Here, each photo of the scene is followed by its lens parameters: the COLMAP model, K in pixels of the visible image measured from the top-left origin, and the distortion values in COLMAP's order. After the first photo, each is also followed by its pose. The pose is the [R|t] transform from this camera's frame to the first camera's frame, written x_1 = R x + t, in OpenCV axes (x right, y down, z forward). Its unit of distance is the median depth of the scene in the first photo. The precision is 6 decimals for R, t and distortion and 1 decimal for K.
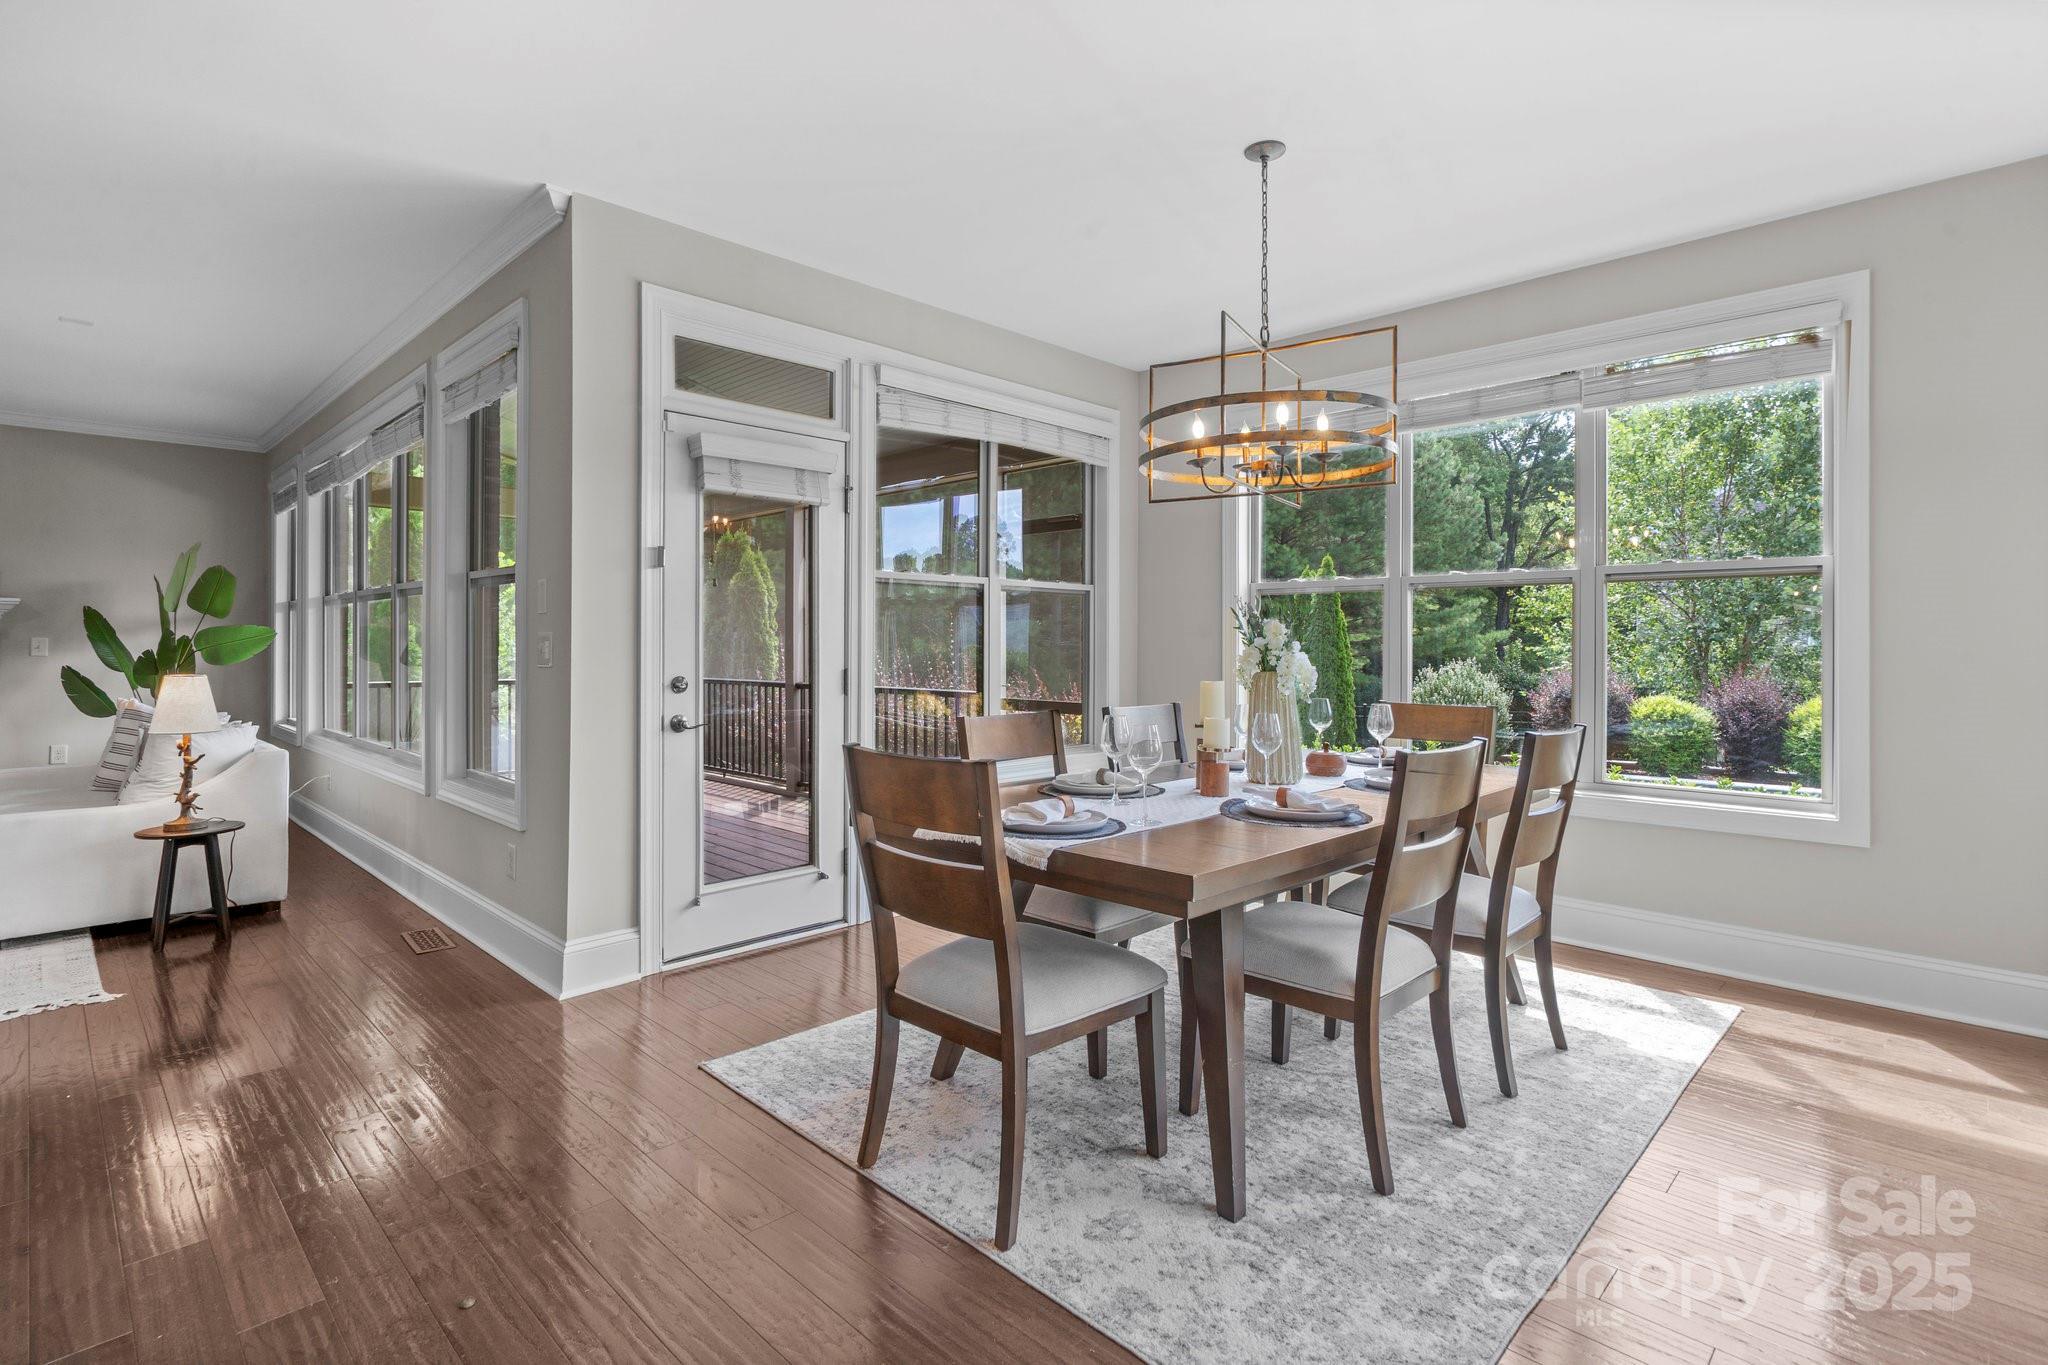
lens RADIAL K [[938.2, 0, 1025.9], [0, 938.2, 658.7], [0, 0, 1]] dist [-0.000652, -0.000002]
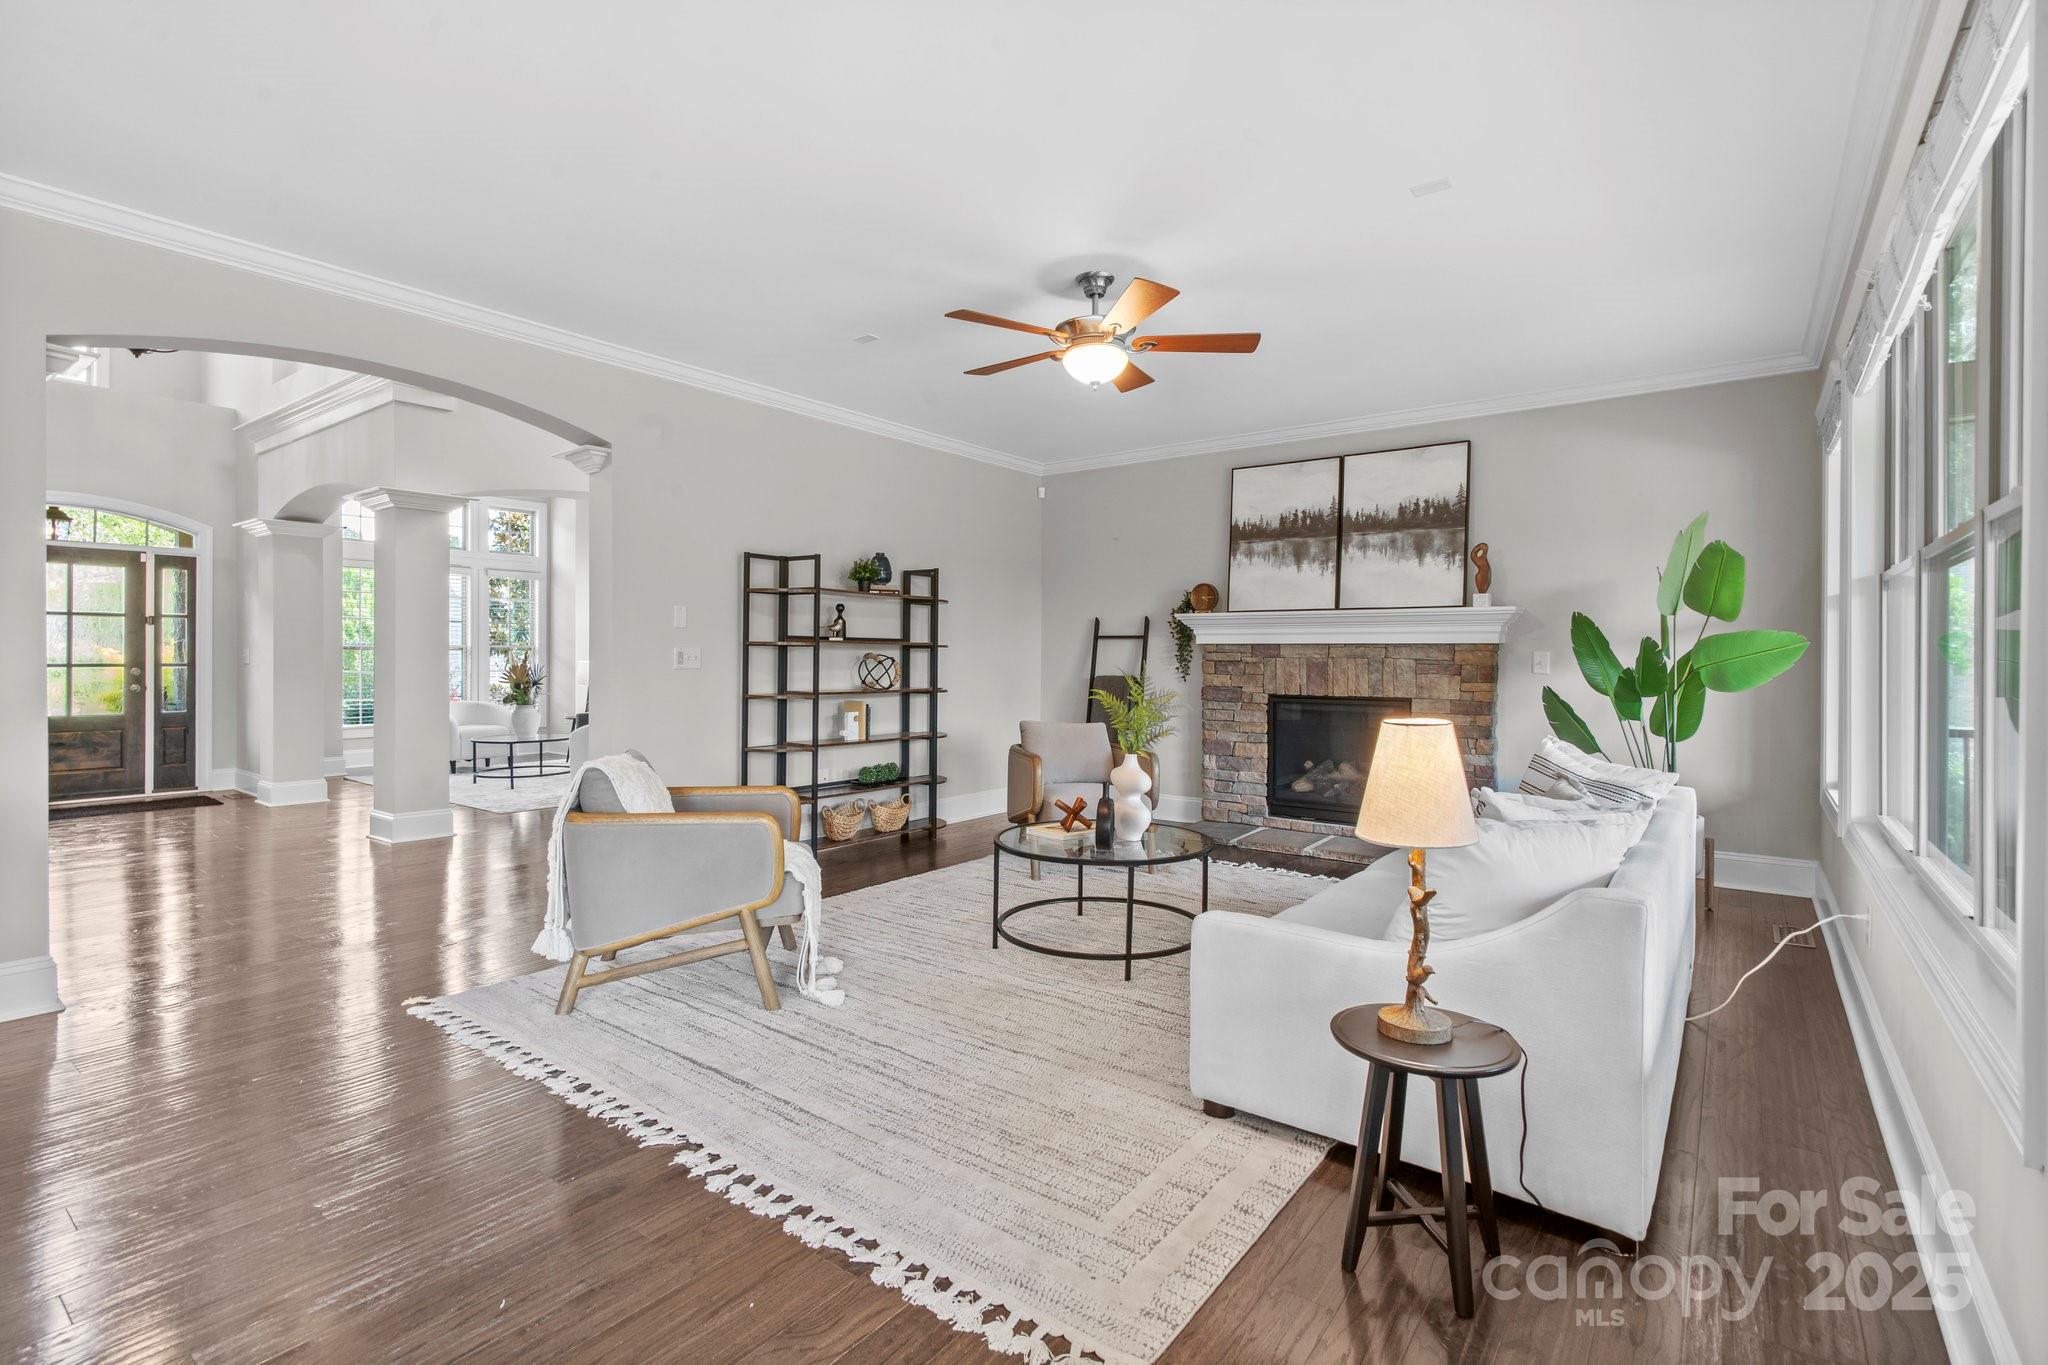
lens RADIAL K [[938.2, 0, 1025.9], [0, 938.2, 658.7], [0, 0, 1]] dist [-0.000652, -0.000002]
pose [[0.099630, 0.000583, -0.995024, -0.236335], [-0.002381, 0.999997, 0.000347, -0.014957], [0.995022, 0.002334, 0.099631, 0.434962]]
